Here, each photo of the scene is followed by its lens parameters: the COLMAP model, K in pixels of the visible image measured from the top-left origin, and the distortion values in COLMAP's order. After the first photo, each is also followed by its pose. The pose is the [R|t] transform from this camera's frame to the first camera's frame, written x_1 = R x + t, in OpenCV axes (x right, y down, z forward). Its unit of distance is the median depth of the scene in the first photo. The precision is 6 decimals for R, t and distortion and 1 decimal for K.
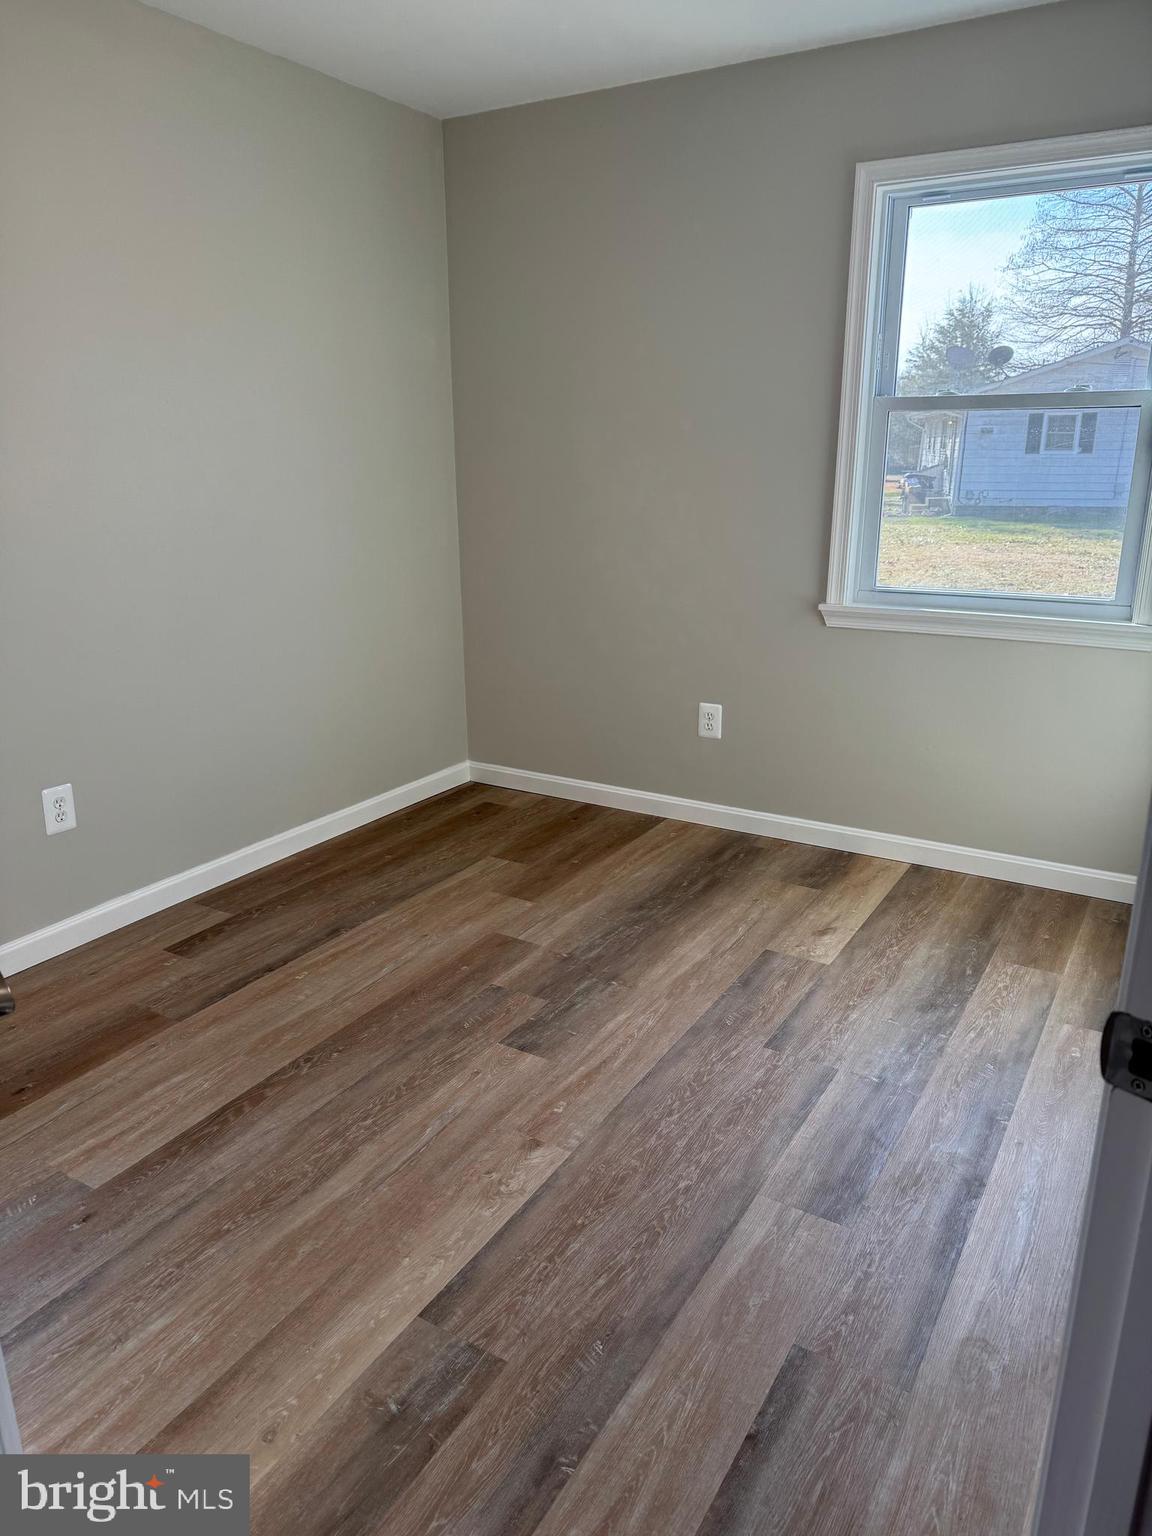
lens RADIAL K [[1082.0, 0, 578.7], [0, 1082.0, 760.7], [0, 0, 1]] dist [0.031850, -0.047821]
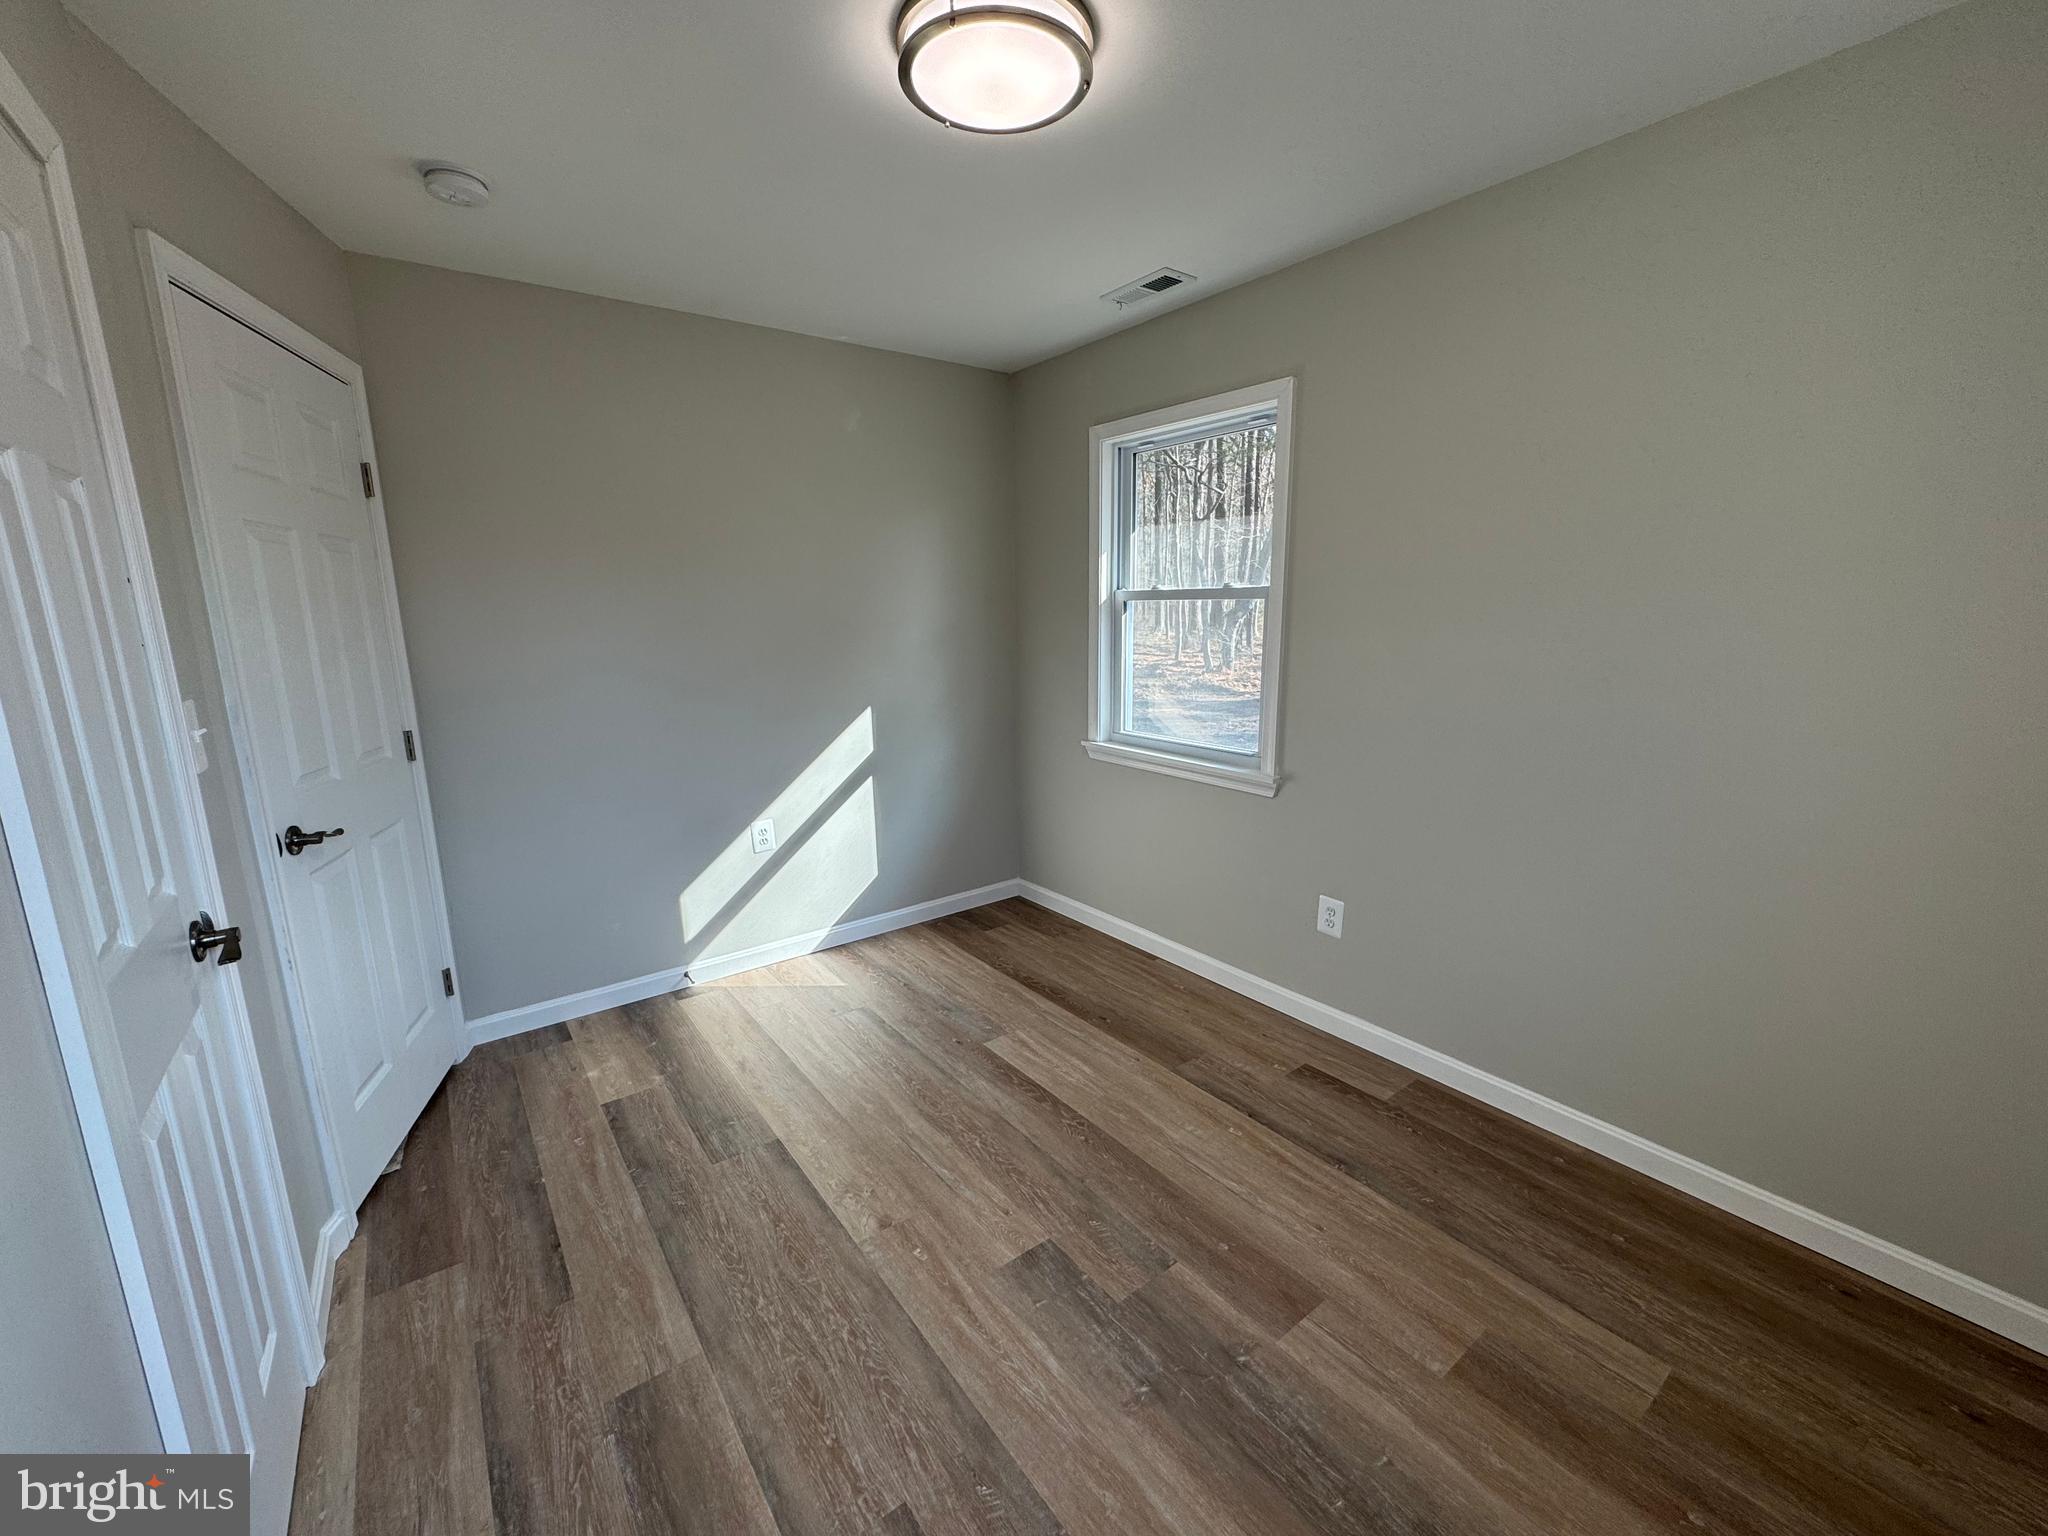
lens RADIAL K [[828.9, 0, 1014.6], [0, 828.9, 771.8], [0, 0, 1]] dist [-0.000028, -0.000808]
pose [[-0.388285, 0.195202, -0.900628, 0.645898], [-0.238593, 0.922690, 0.302847, -0.422019], [0.890117, 0.332475, -0.311693, 1.305109]]
